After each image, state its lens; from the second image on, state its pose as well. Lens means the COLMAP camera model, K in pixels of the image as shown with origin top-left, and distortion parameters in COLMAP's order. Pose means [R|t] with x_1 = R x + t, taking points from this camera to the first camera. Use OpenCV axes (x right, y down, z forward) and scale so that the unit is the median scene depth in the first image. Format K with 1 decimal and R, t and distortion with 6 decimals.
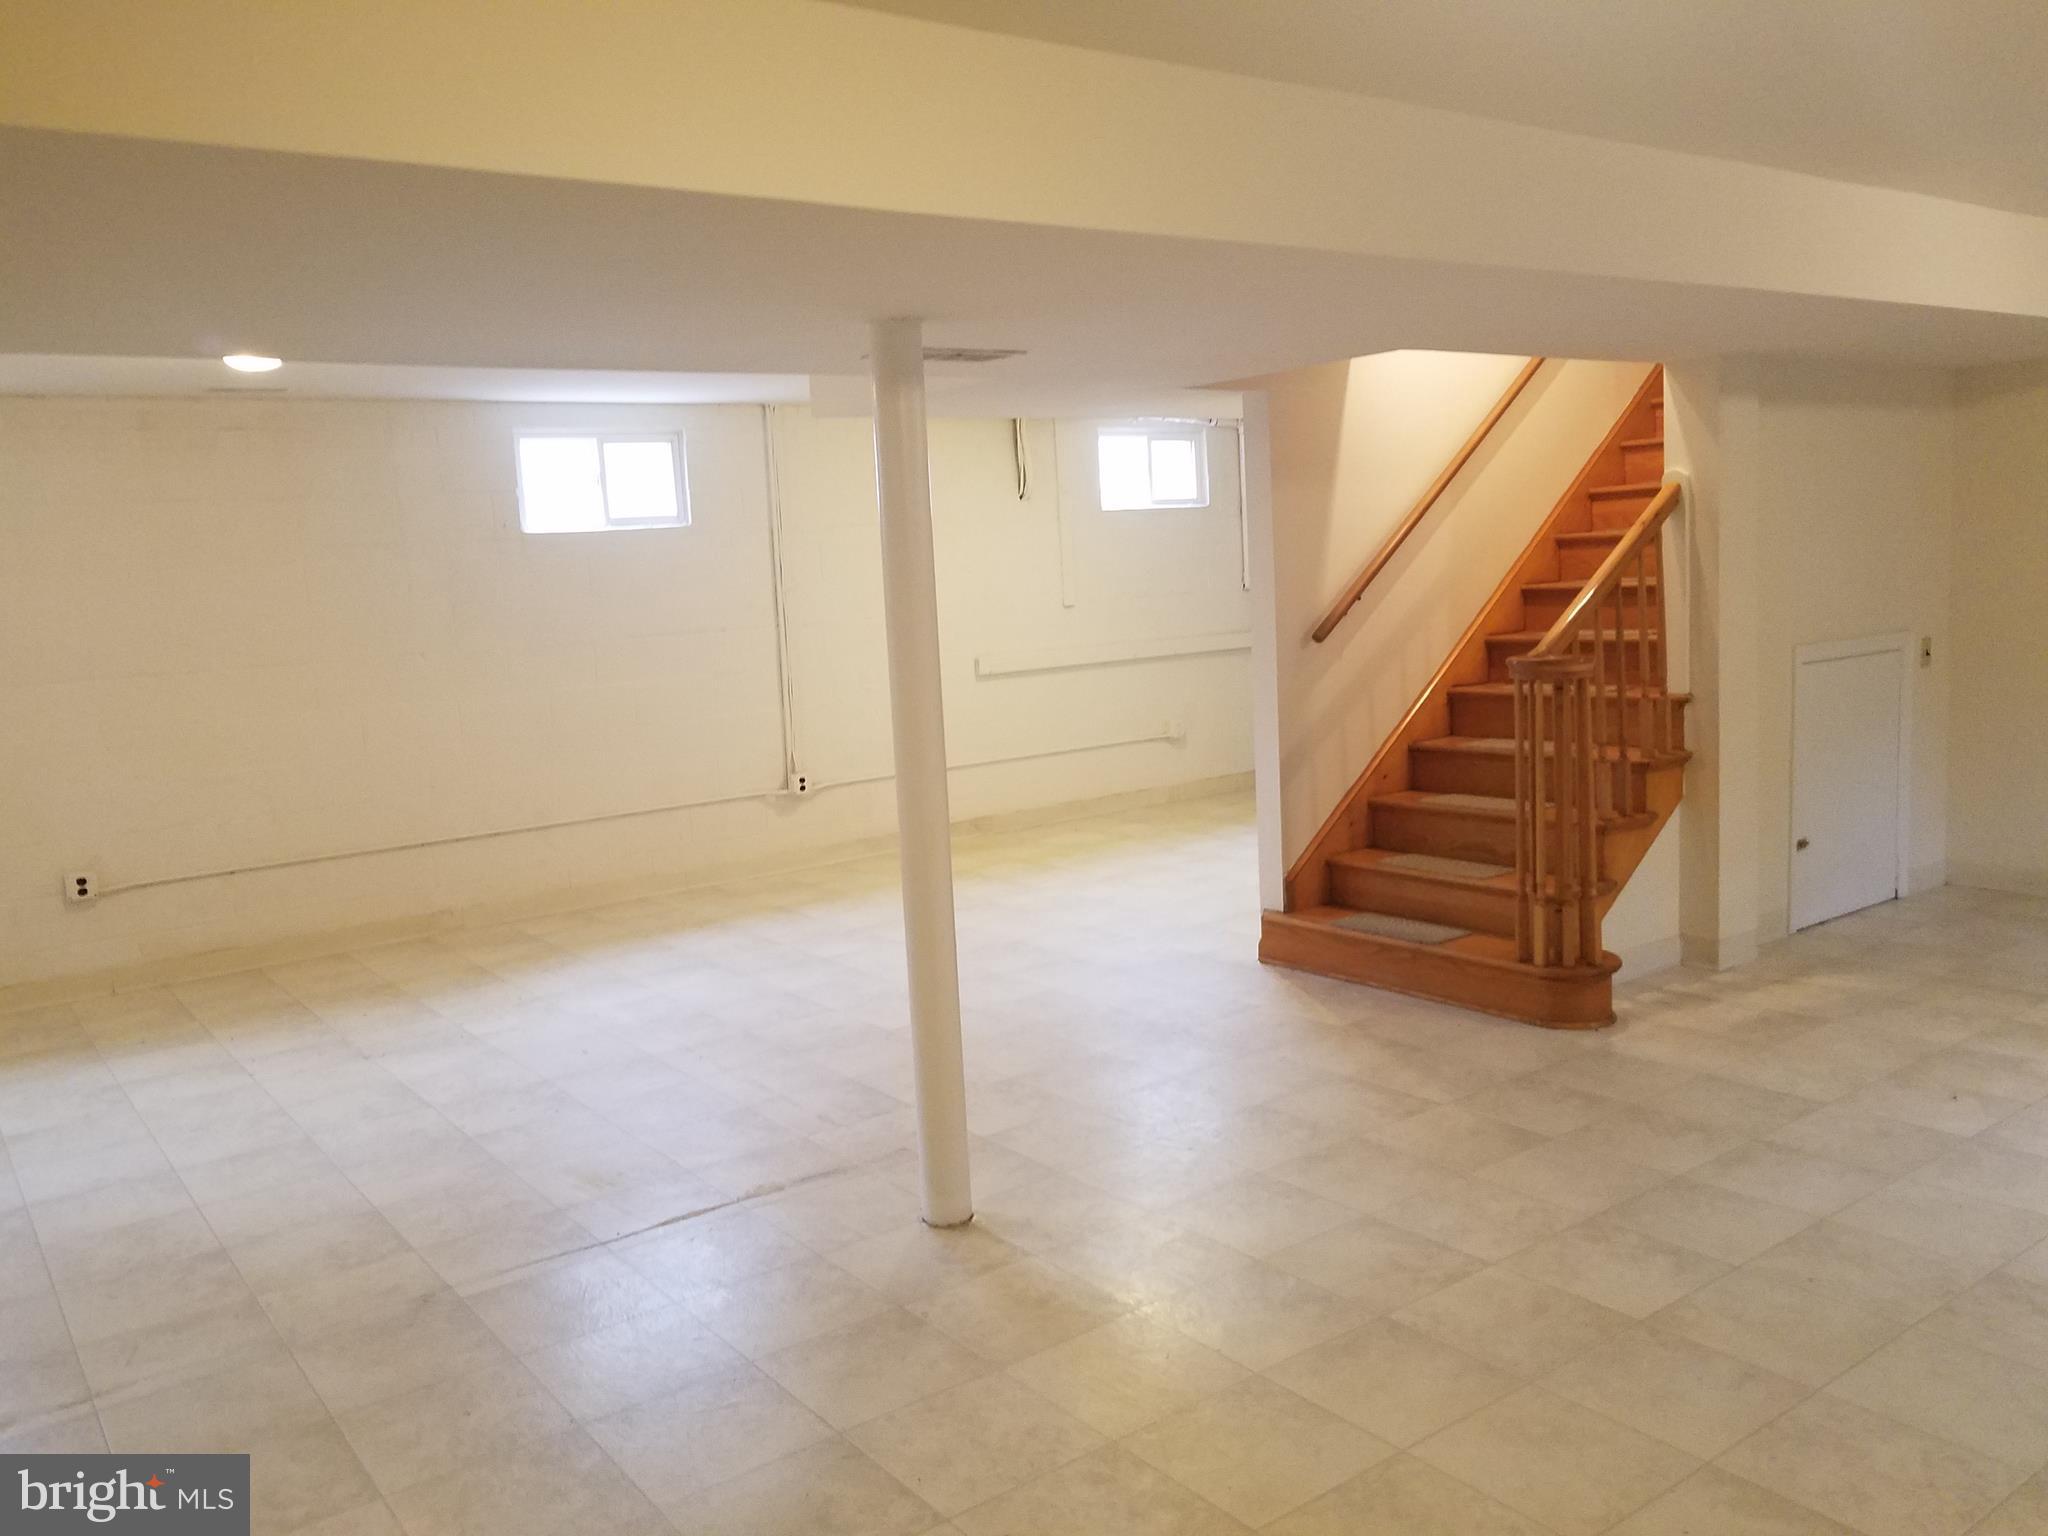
lens RADIAL K [[1593.8, 0, 1025.1], [0, 1593.8, 763.4], [0, 0, 1]] dist [-0.007083, -0.002341]
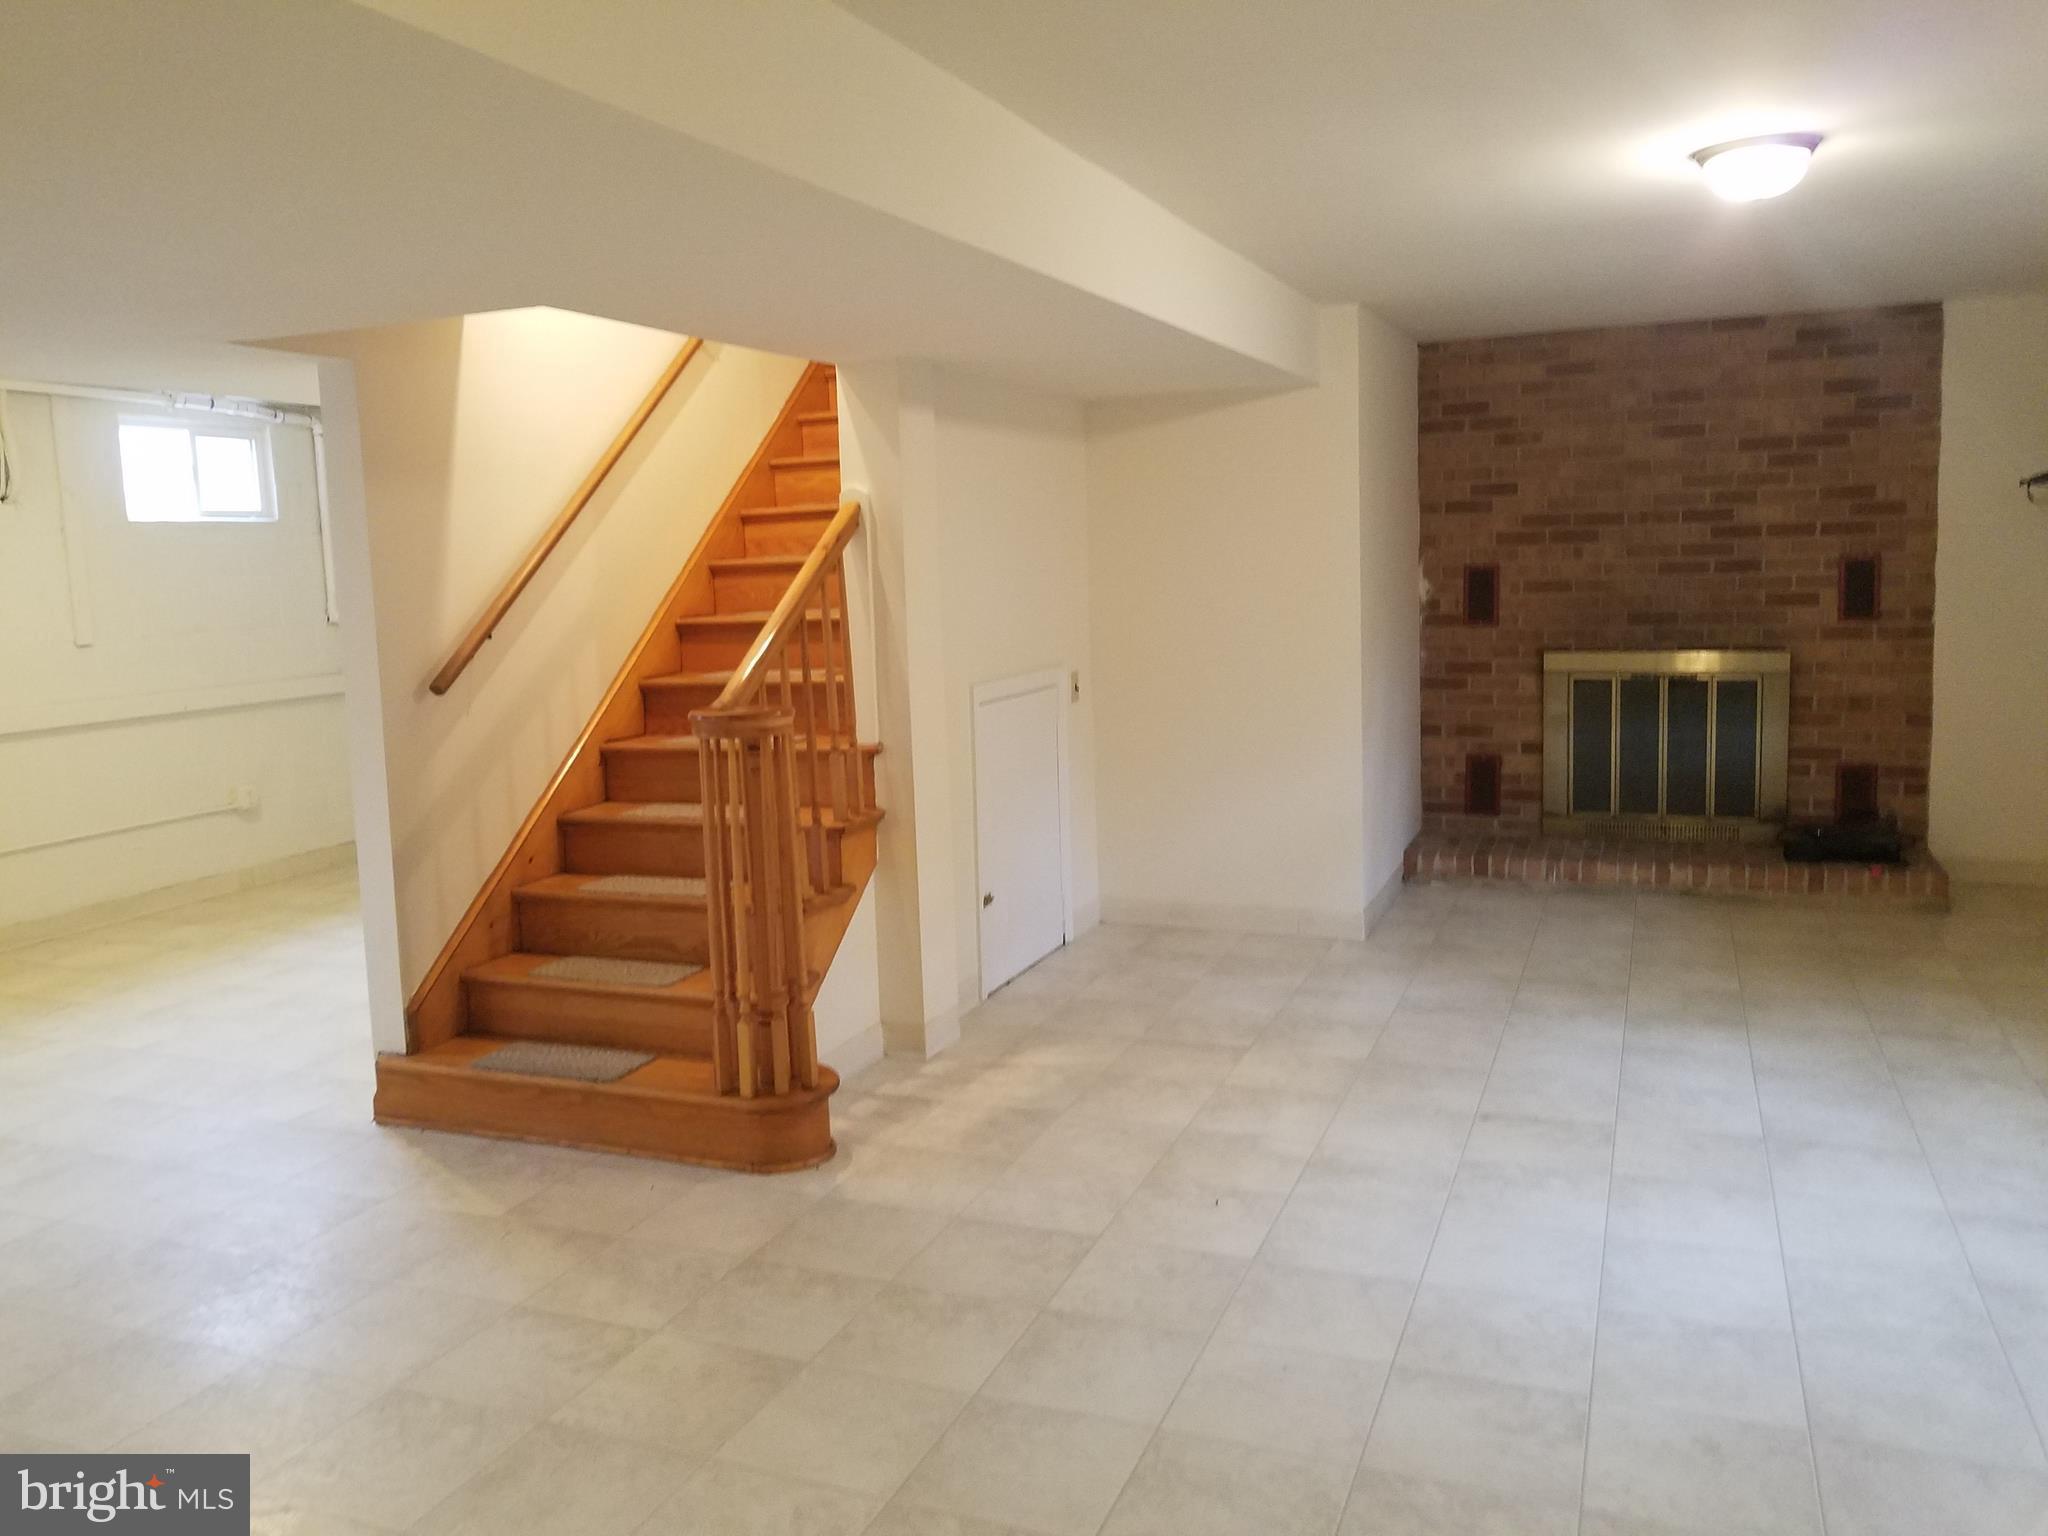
lens RADIAL K [[1657.9, 0, 963.3], [0, 1657.9, 759.9], [0, 0, 1]] dist [0.009625, 0.003023]
pose [[0.877610, -0.038864, 0.477797, 0.024728], [0.051330, 0.998596, -0.013057, -0.021580], [-0.476619, 0.035985, 0.878373, 0.187180]]
